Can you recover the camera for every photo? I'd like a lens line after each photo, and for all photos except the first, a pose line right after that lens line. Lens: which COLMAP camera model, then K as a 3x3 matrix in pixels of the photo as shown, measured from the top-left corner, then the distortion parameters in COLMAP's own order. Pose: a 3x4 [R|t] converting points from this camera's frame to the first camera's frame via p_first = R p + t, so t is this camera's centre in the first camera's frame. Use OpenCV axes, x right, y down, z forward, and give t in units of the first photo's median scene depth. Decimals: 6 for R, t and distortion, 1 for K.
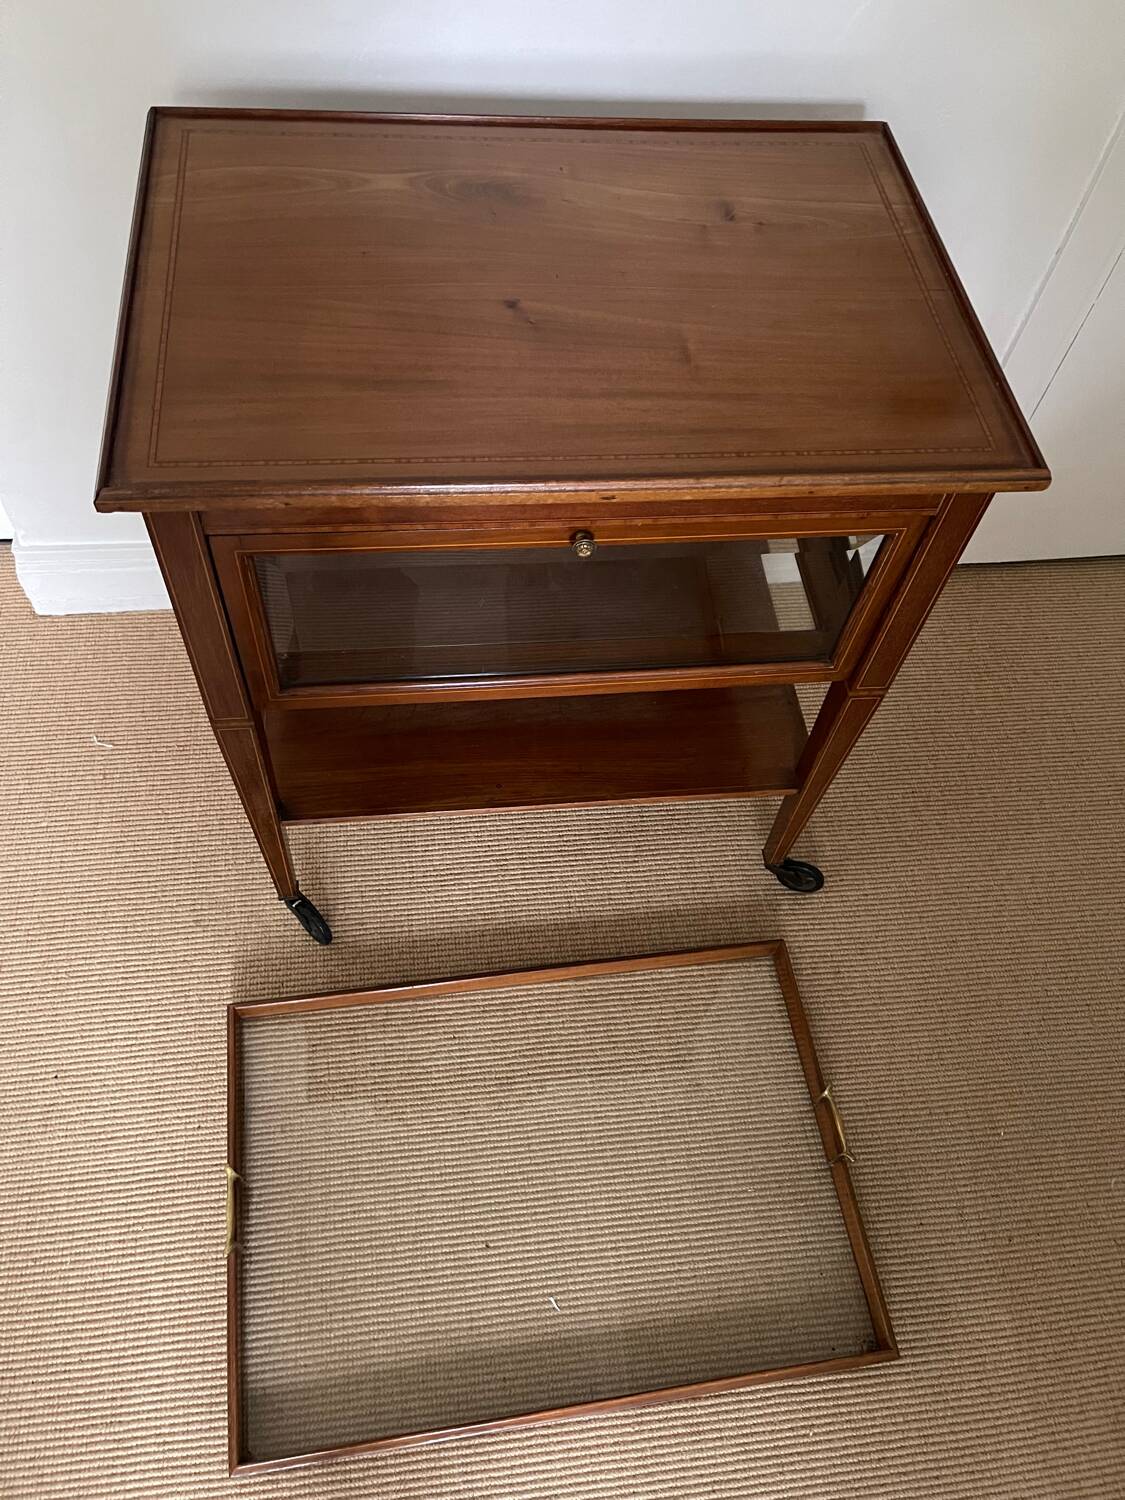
lens RADIAL K [[1130.8, 0, 561.2], [0, 1130.8, 741.7], [0, 0, 1]] dist [0.052952, -0.057883]
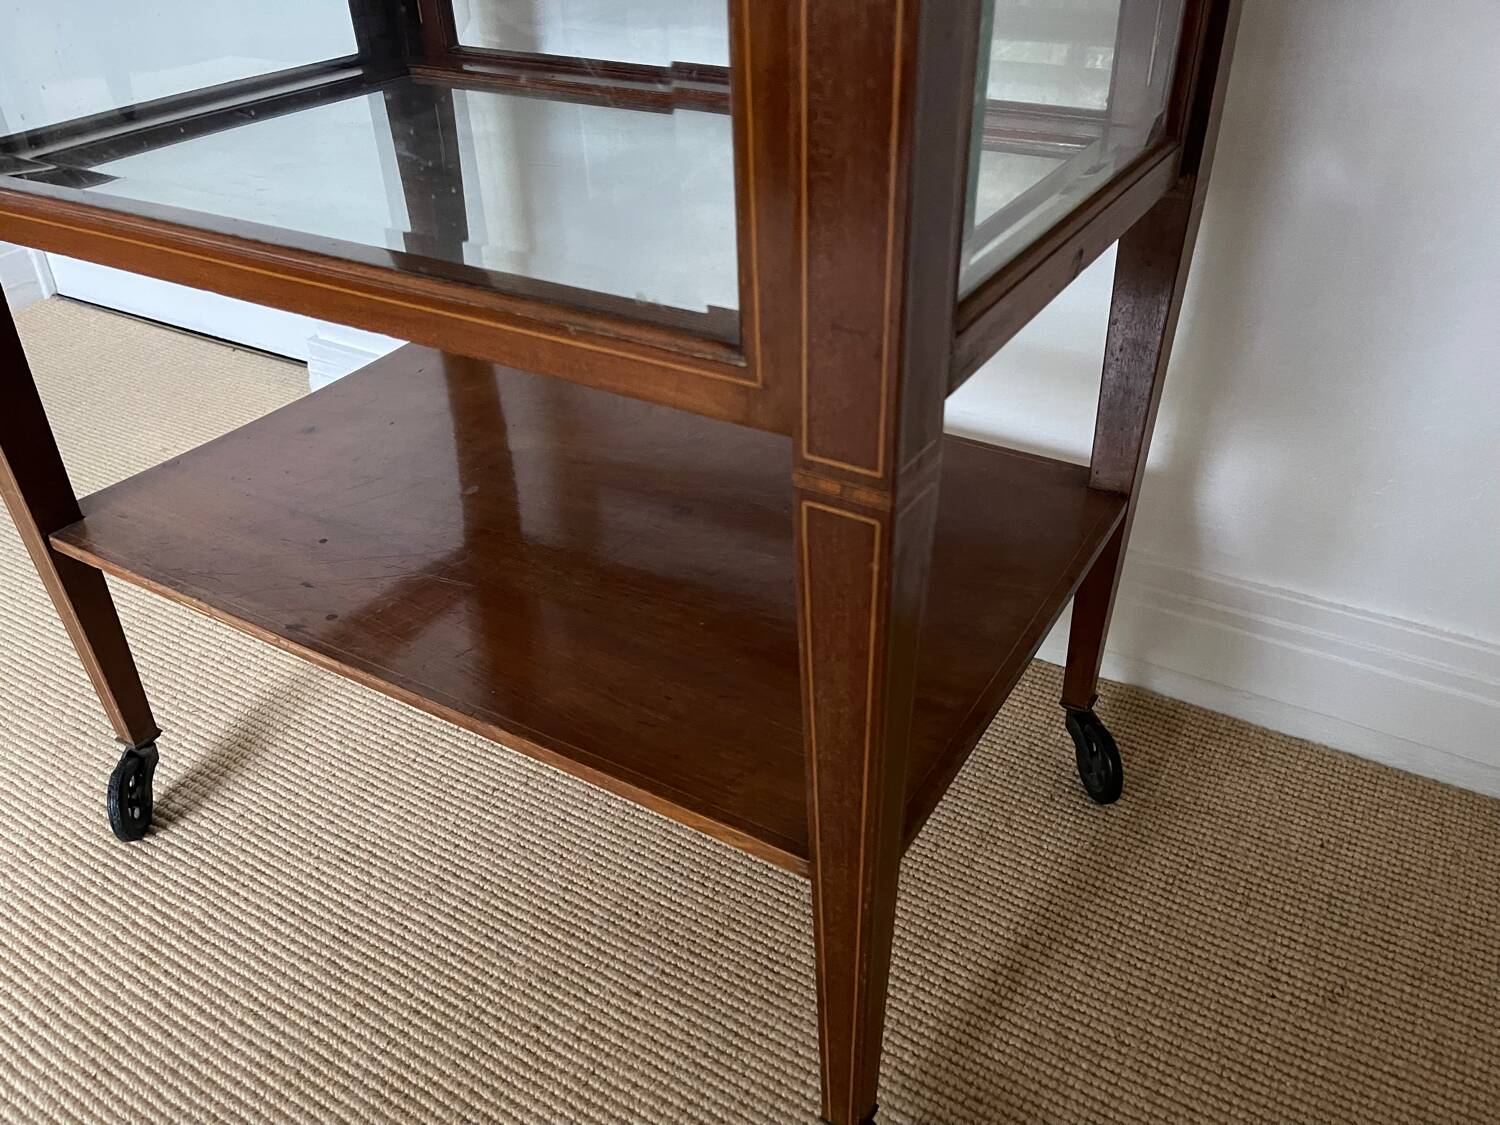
lens RADIAL K [[1157.8, 0, 751.2], [0, 1157.8, 571.6], [0, 0, 1]] dist [0.057659, -0.086716]
pose [[0.784123, 0.255280, -0.565670, 0.565675], [-0.466207, 0.843930, -0.265394, 0.104975], [0.409636, 0.471821, 0.780758, 0.905540]]
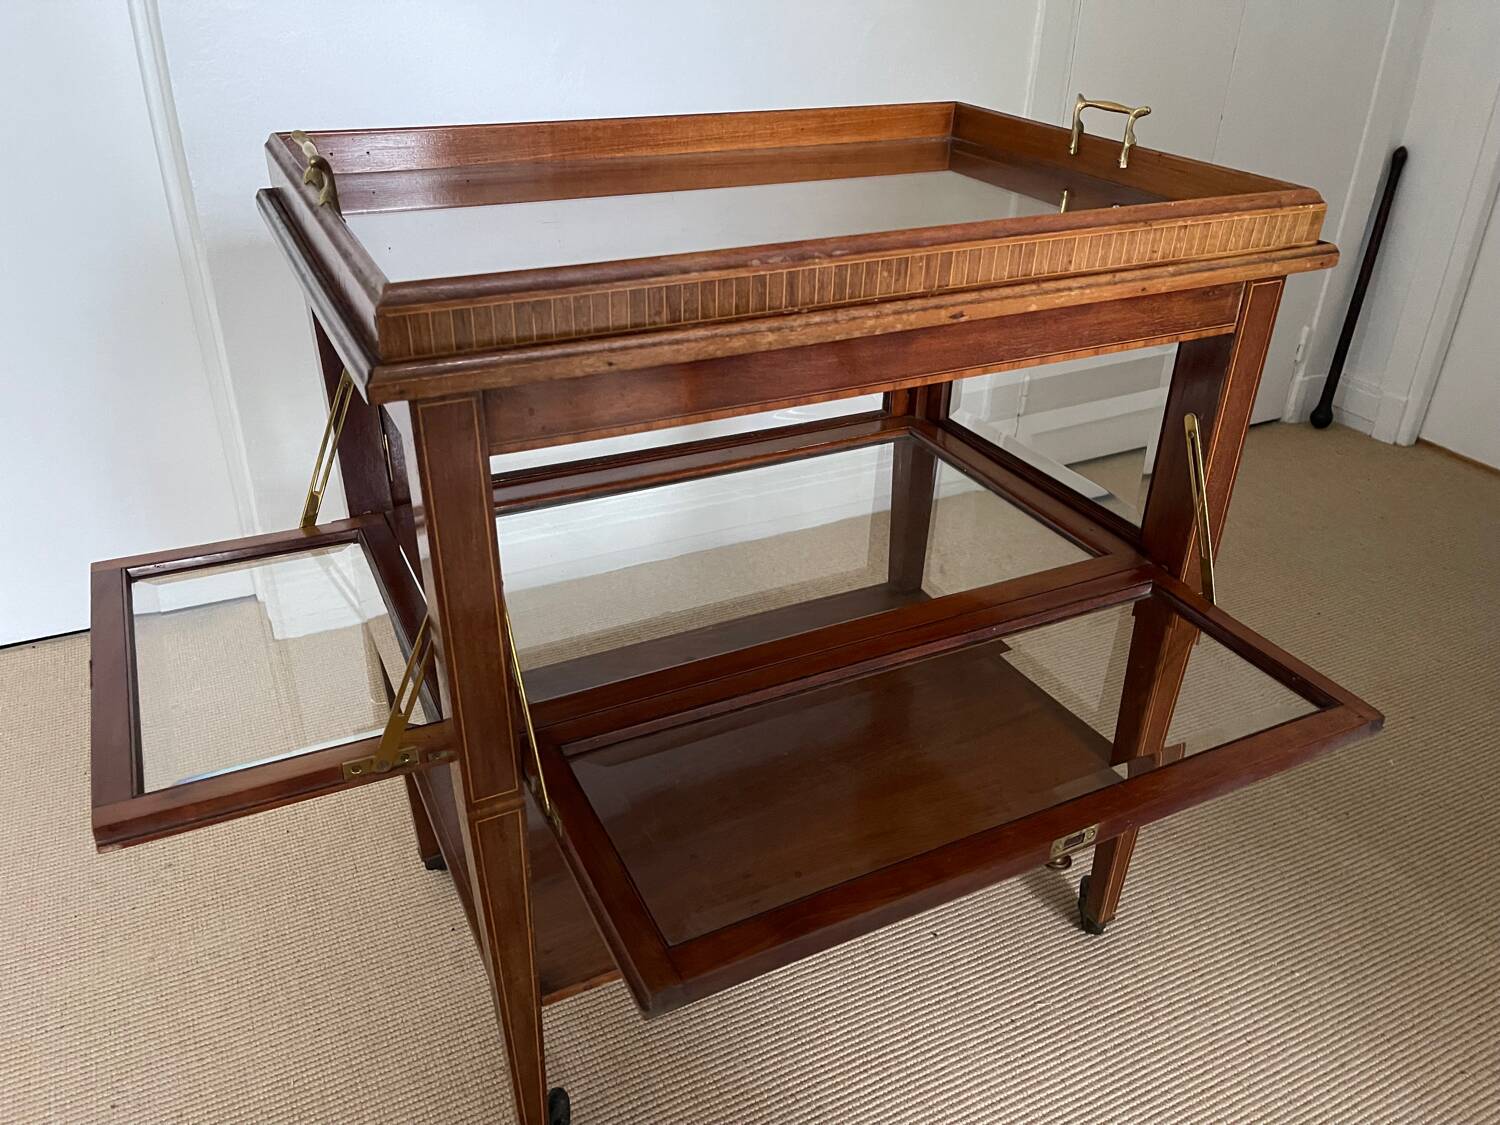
lens RADIAL K [[1130.8, 0, 747.4], [0, 1130.8, 635.8], [0, 0, 1]] dist [0.052952, -0.057883]
pose [[0.936652, -0.232310, 0.262135, -0.356087], [0.315406, 0.884878, -0.342796, 0.223654], [-0.152323, 0.403760, 0.902095, 0.317982]]
